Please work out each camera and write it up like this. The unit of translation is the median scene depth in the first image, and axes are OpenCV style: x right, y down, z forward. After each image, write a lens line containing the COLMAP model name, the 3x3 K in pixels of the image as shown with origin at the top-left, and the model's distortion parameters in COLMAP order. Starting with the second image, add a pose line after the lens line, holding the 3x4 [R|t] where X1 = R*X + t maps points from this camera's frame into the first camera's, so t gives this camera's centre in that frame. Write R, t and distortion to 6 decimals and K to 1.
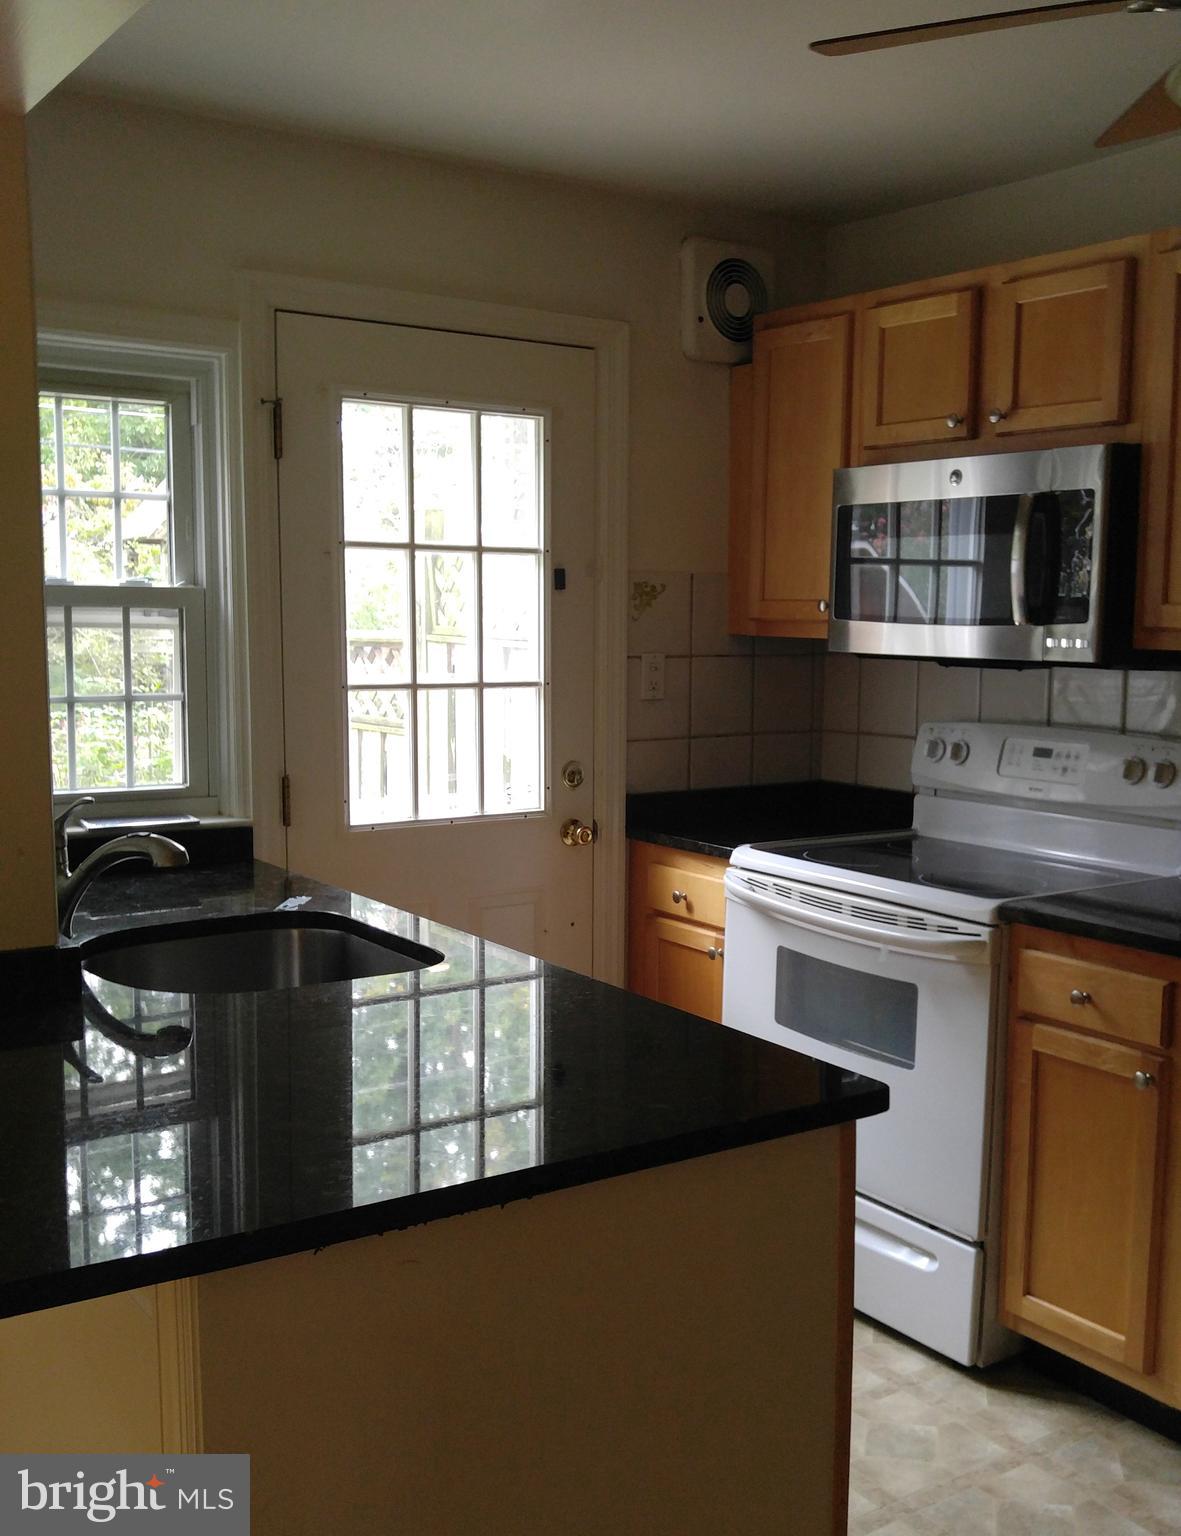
lens RADIAL K [[1535.1, 0, 588.6], [0, 1535.1, 771.9], [0, 0, 1]] dist [-0.079417, 0.000000]
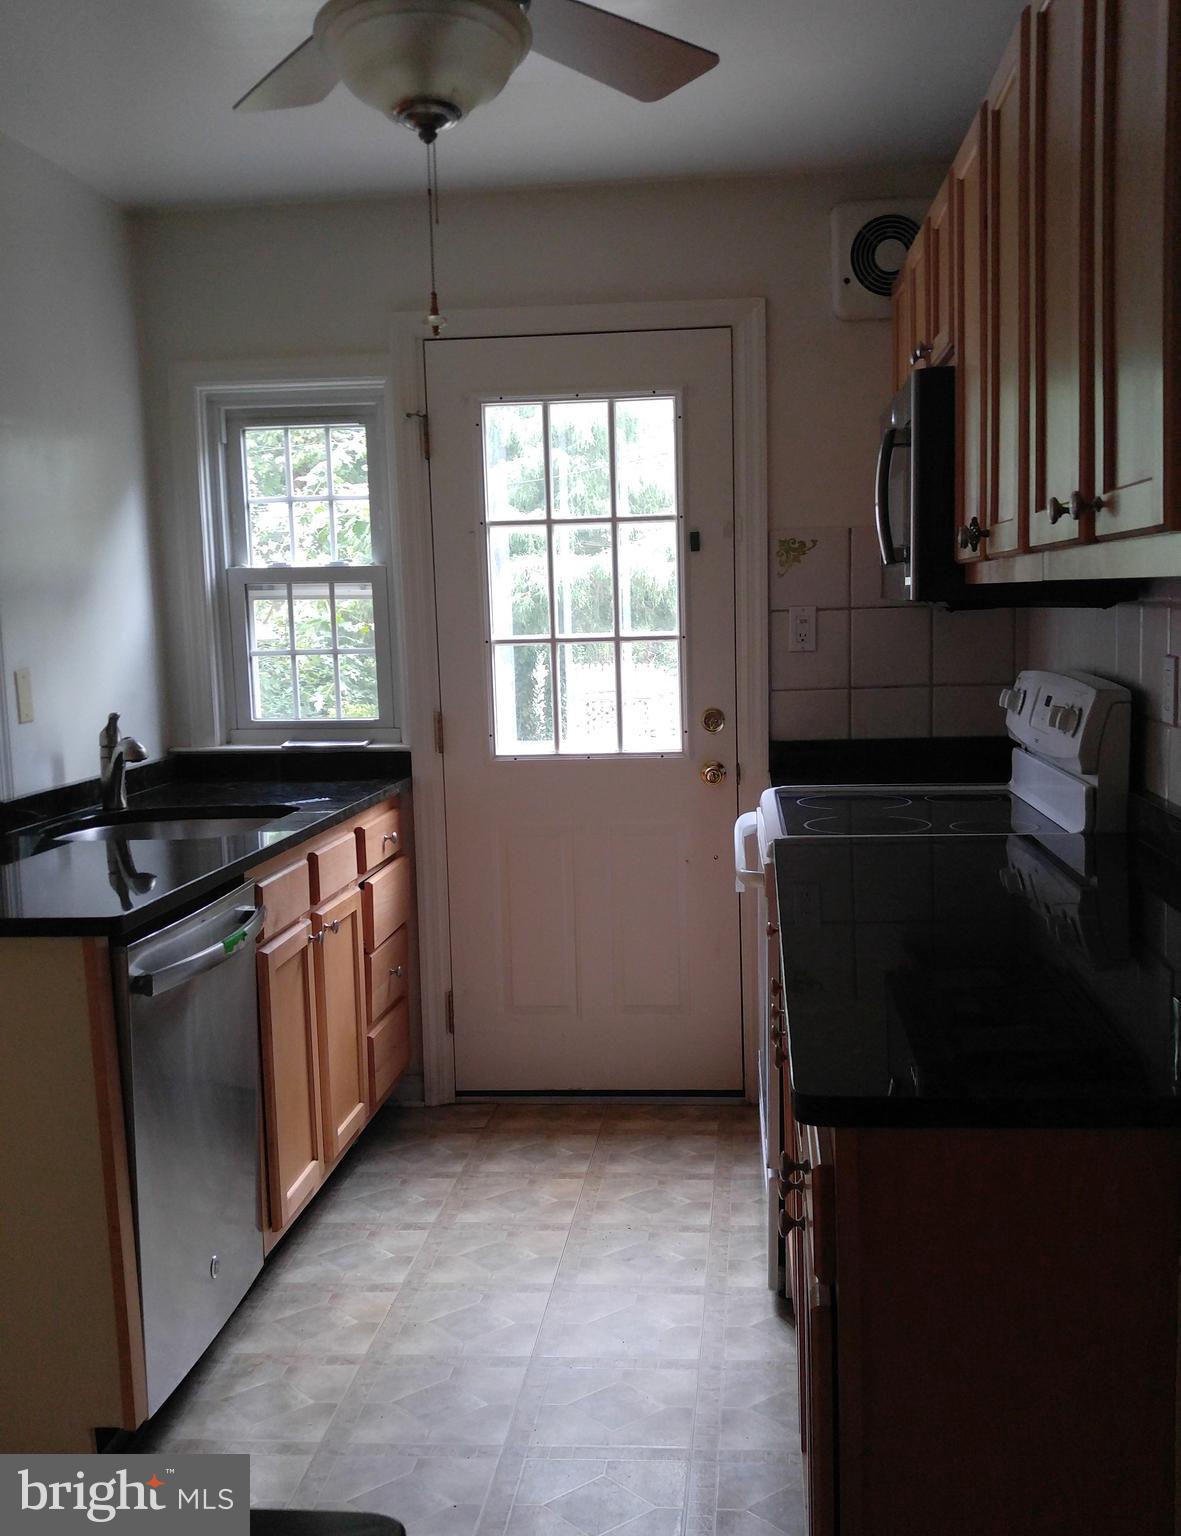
lens RADIAL K [[1535.1, 0, 591.1], [0, 1535.1, 766.2], [0, 0, 1]] dist [-0.079417, 0.000000]
pose [[0.774912, 0.028281, -0.631437, 0.666761], [-0.029890, 0.999520, 0.008086, 0.031073], [0.631362, 0.012607, 0.775385, 0.109702]]
